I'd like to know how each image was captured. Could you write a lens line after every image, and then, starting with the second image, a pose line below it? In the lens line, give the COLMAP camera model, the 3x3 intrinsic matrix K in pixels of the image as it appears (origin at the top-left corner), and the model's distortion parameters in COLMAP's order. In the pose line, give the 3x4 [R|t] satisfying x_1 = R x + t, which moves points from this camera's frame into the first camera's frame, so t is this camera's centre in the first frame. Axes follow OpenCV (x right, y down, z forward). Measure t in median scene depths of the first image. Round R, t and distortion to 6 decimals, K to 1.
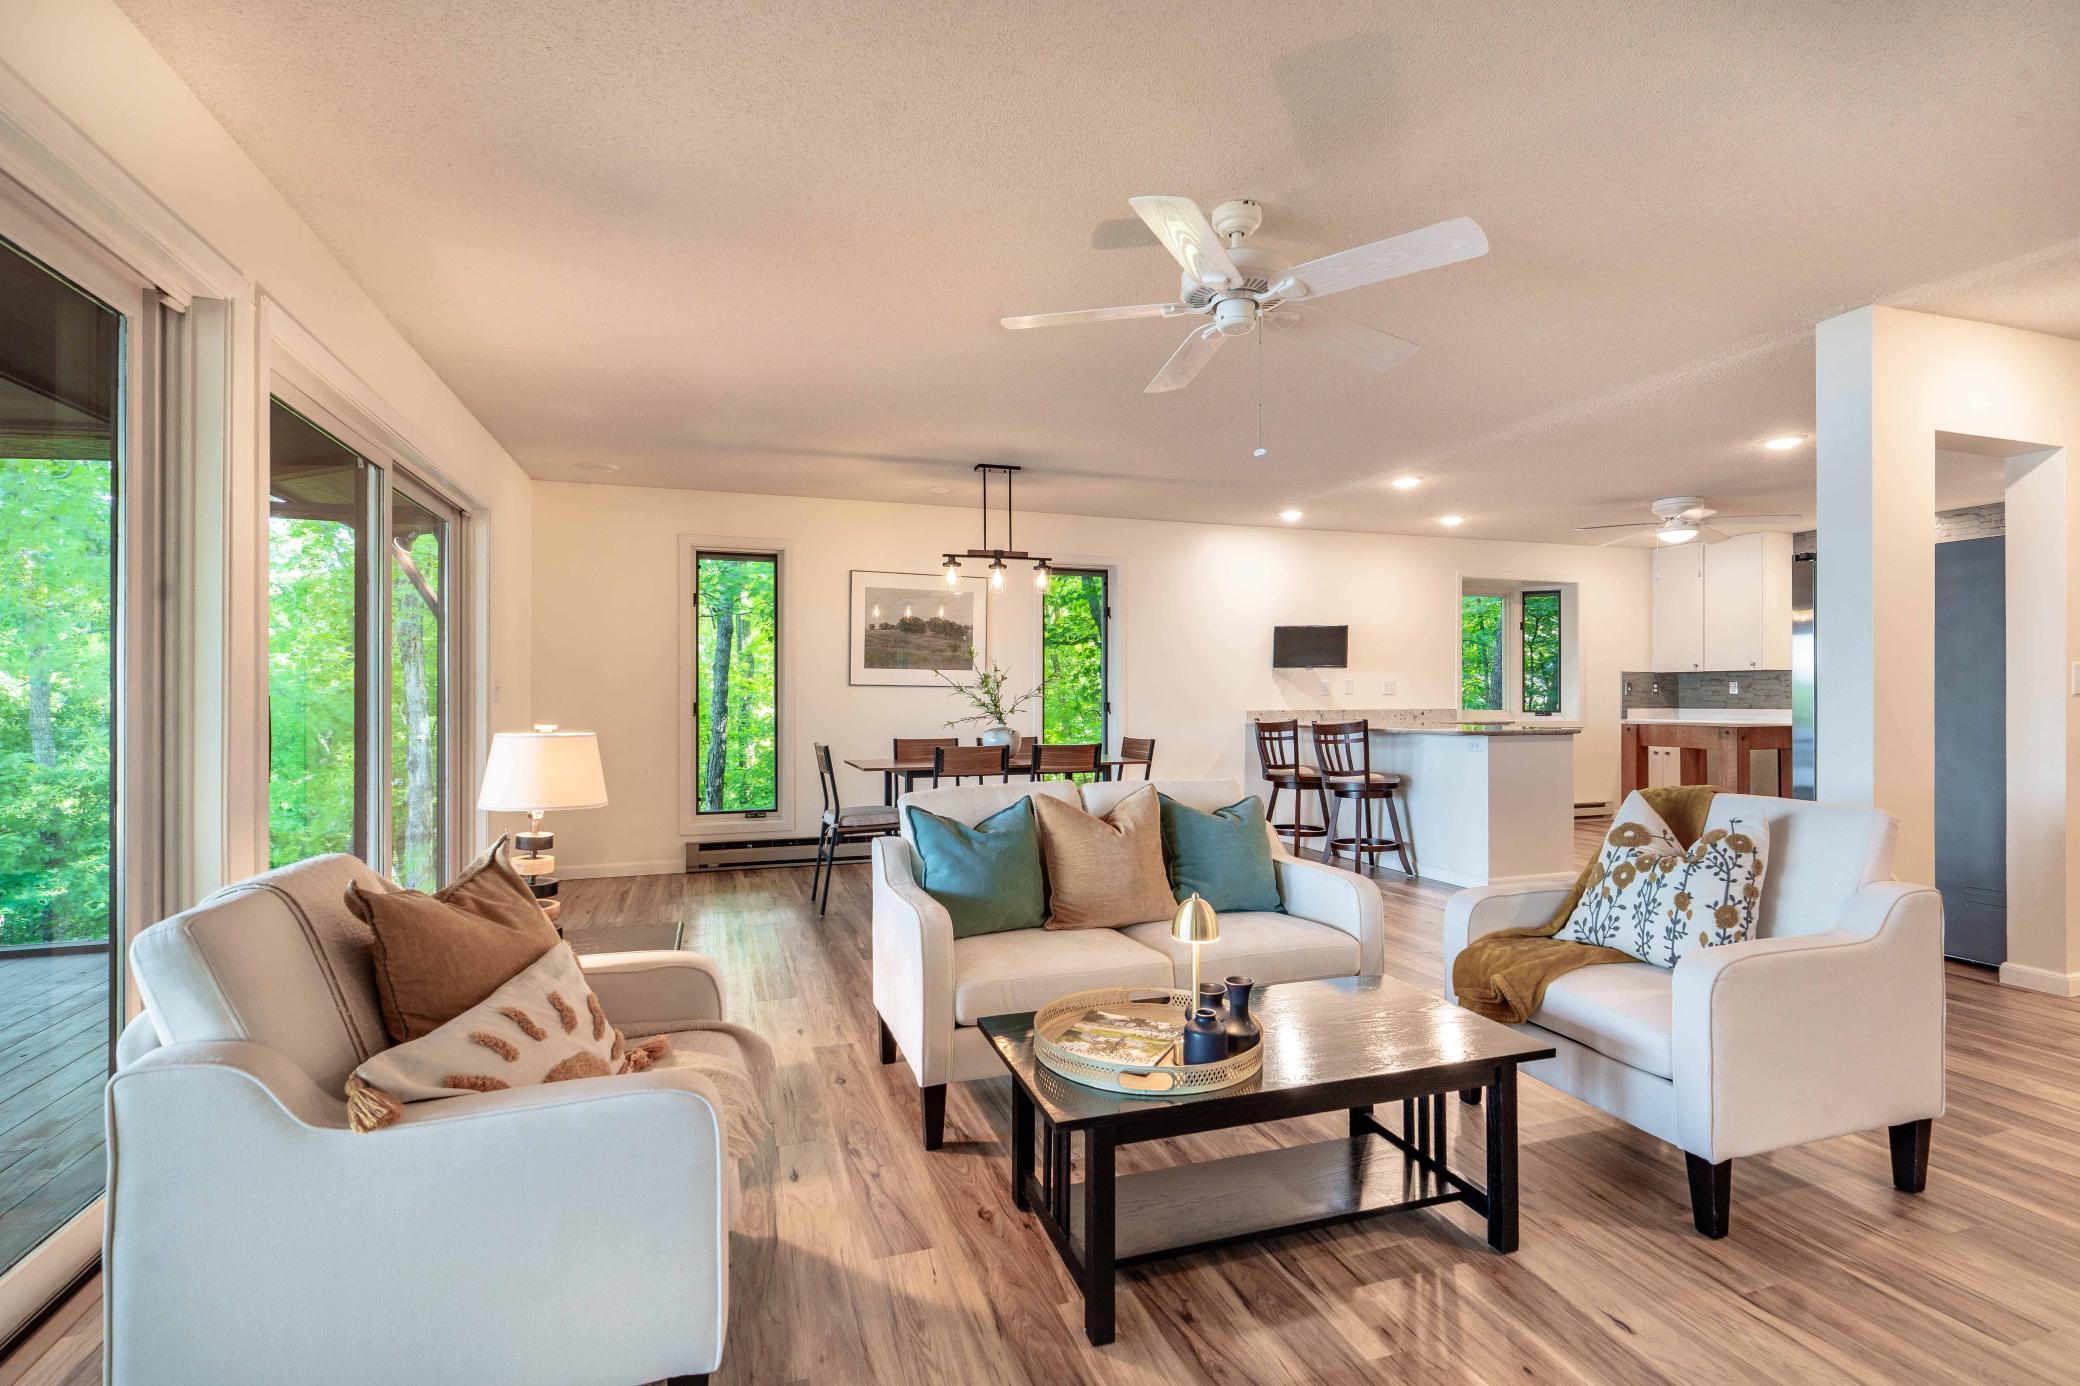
lens RADIAL K [[947.3, 0, 1027.2], [0, 947.3, 690.6], [0, 0, 1]] dist [-0.001340, -0.000315]
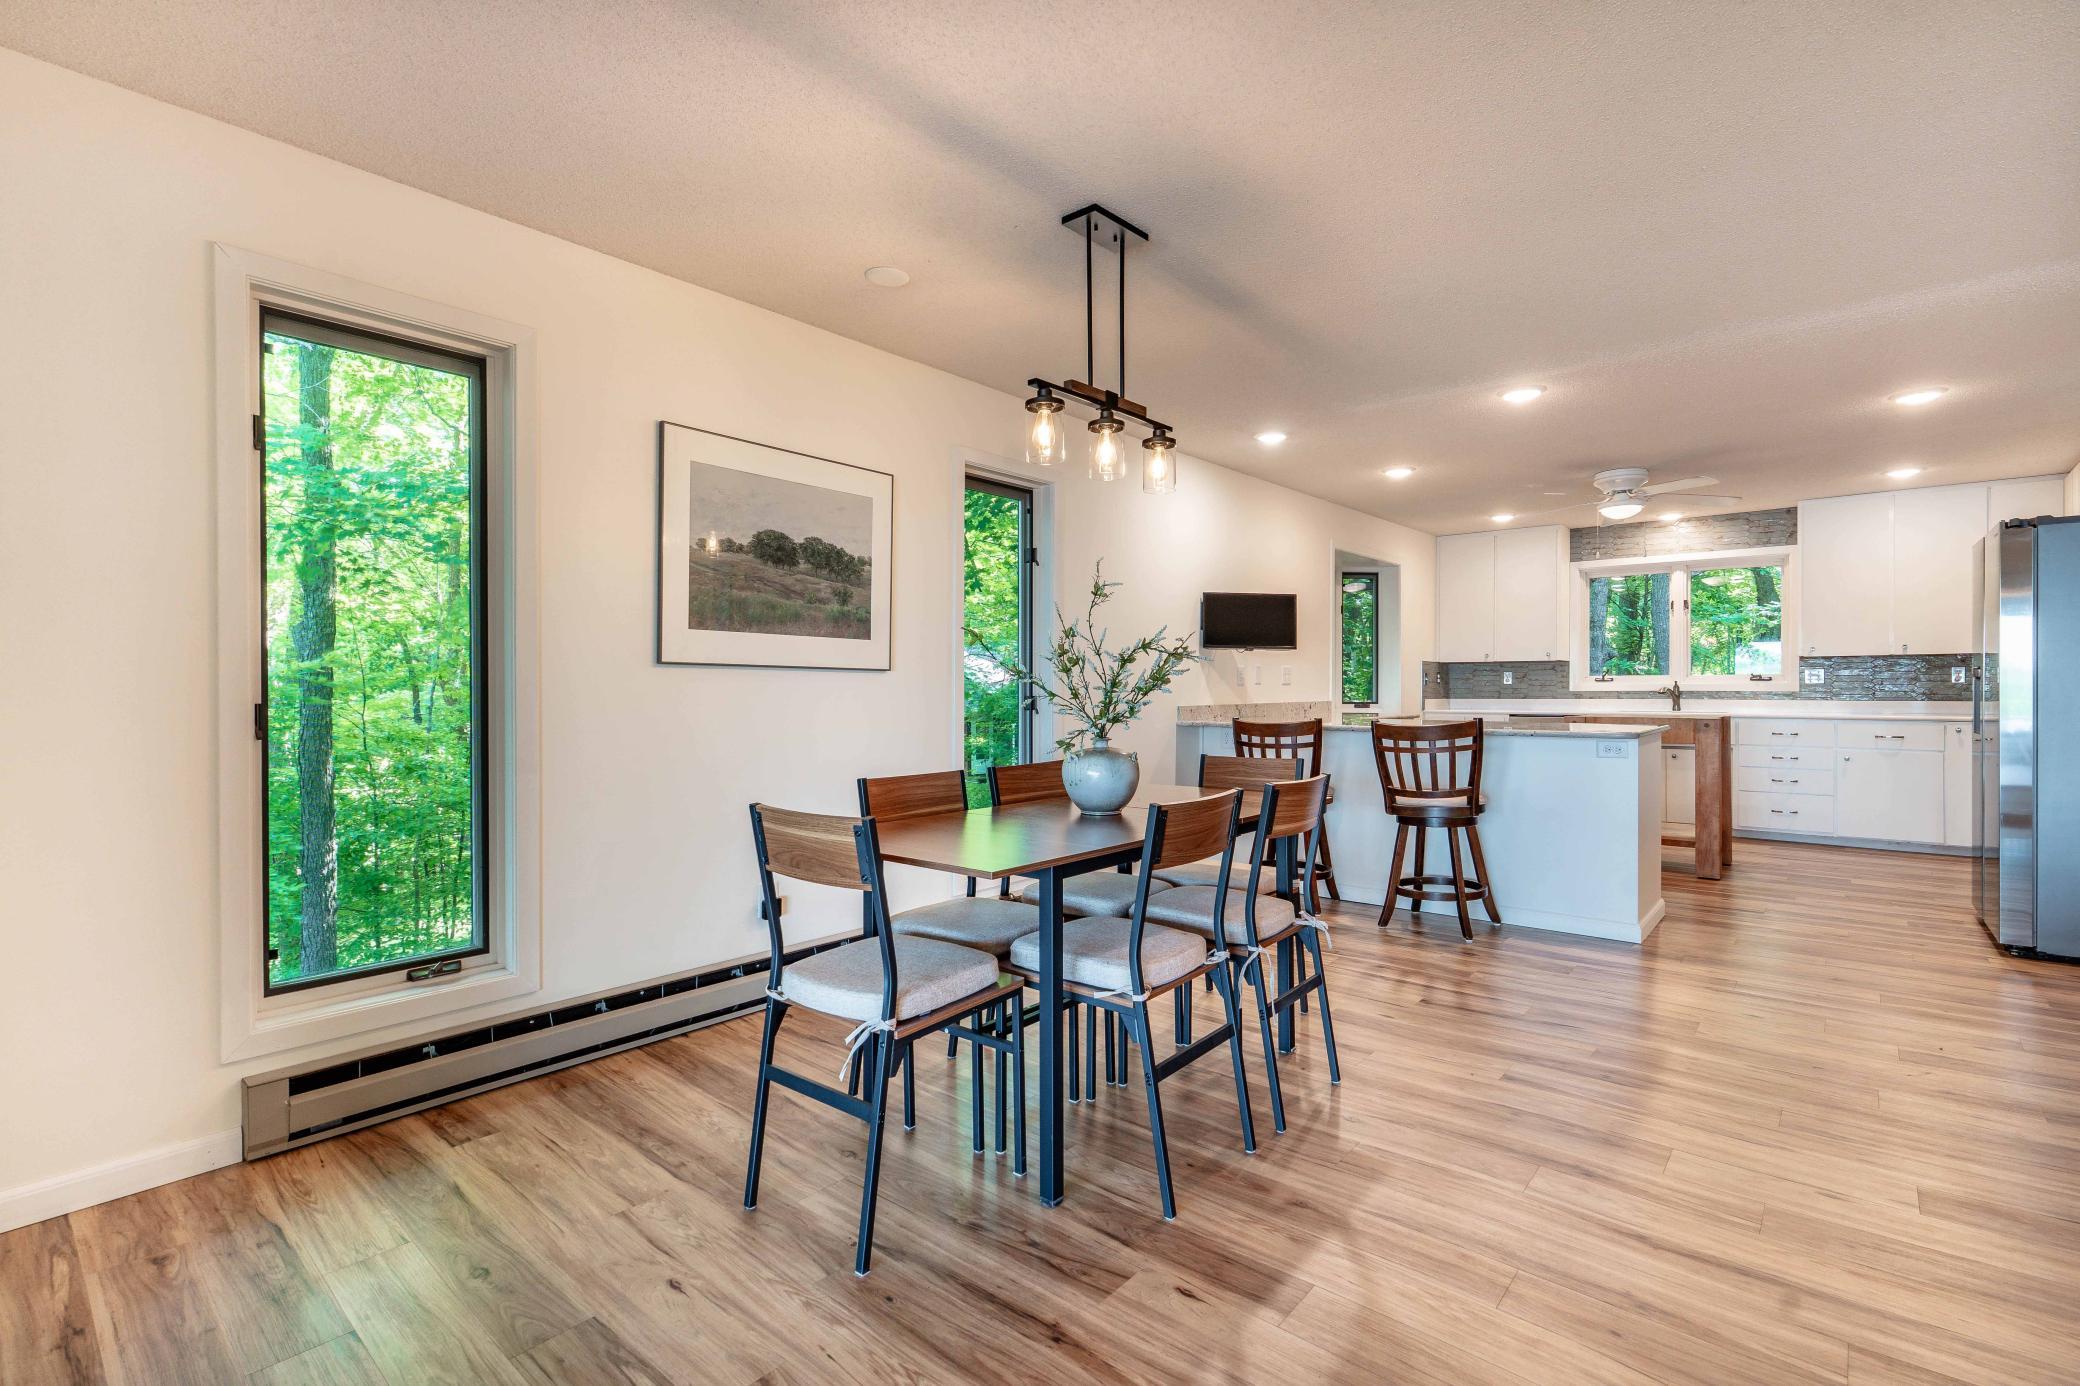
lens RADIAL K [[947.3, 0, 1037.9], [0, 947.3, 692.1], [0, 0, 1]] dist [-0.001340, -0.000315]
pose [[0.859767, -0.003473, 0.510675, -0.275220], [-0.001868, 0.999949, 0.009944, 0.003597], [-0.510684, -0.009504, 0.859716, 0.513777]]
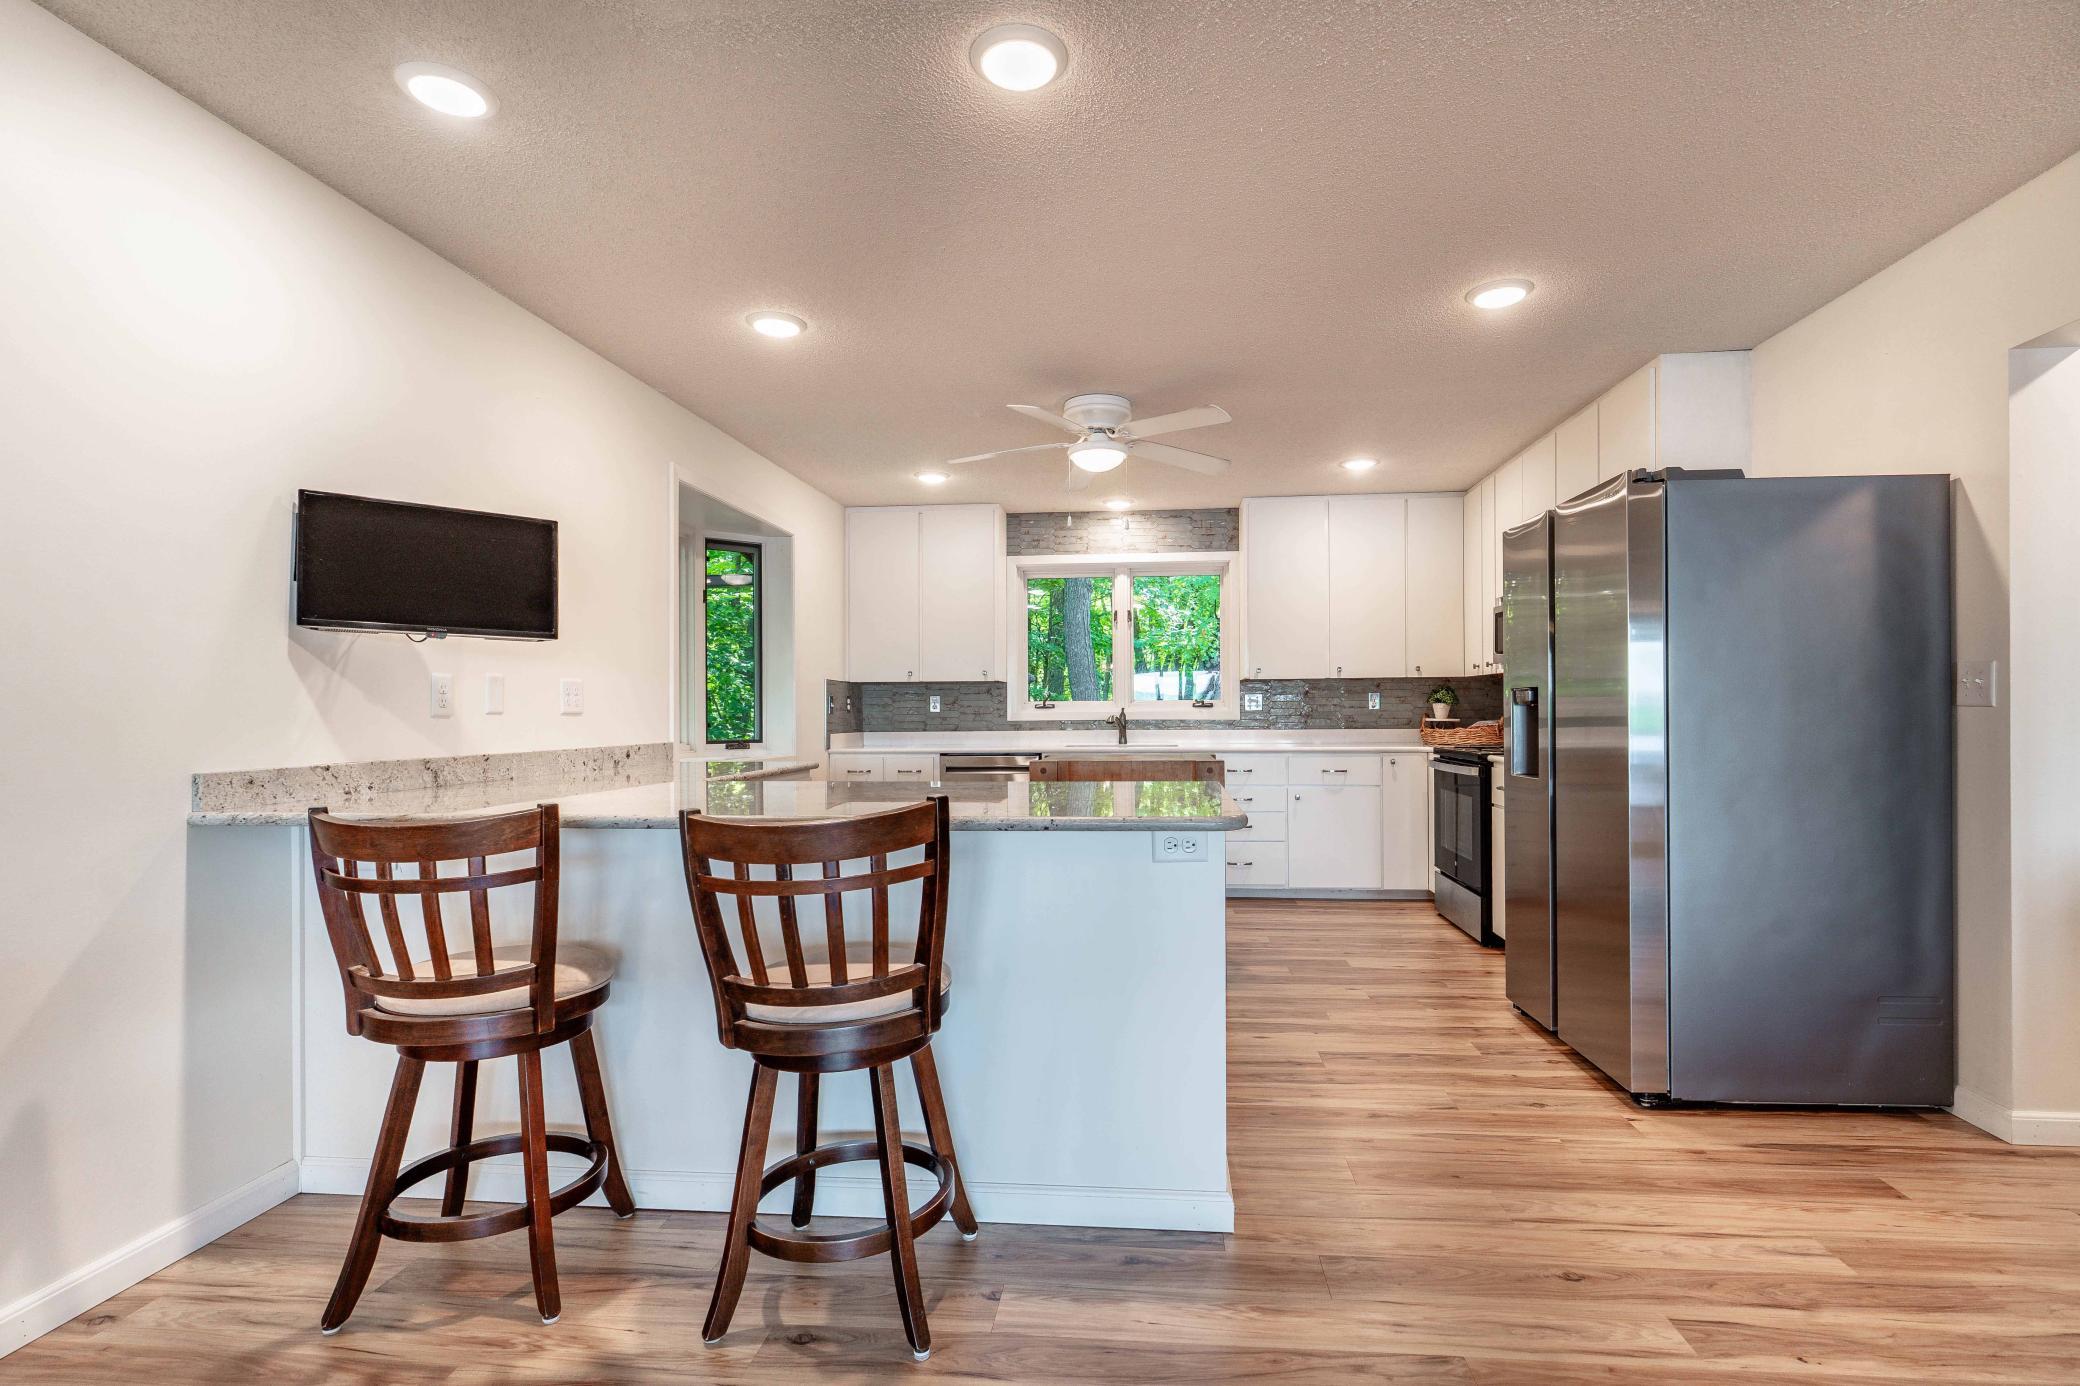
lens RADIAL K [[960.1, 0, 1066.8], [0, 960.1, 713.8], [0, 0, 1]] dist [-0.009971, 0.000158]
pose [[0.401144, -0.002954, 0.916010, 0.098767], [-0.000530, 0.999994, 0.003457, 0.002762], [-0.916015, -0.001873, 0.401140, 0.787374]]
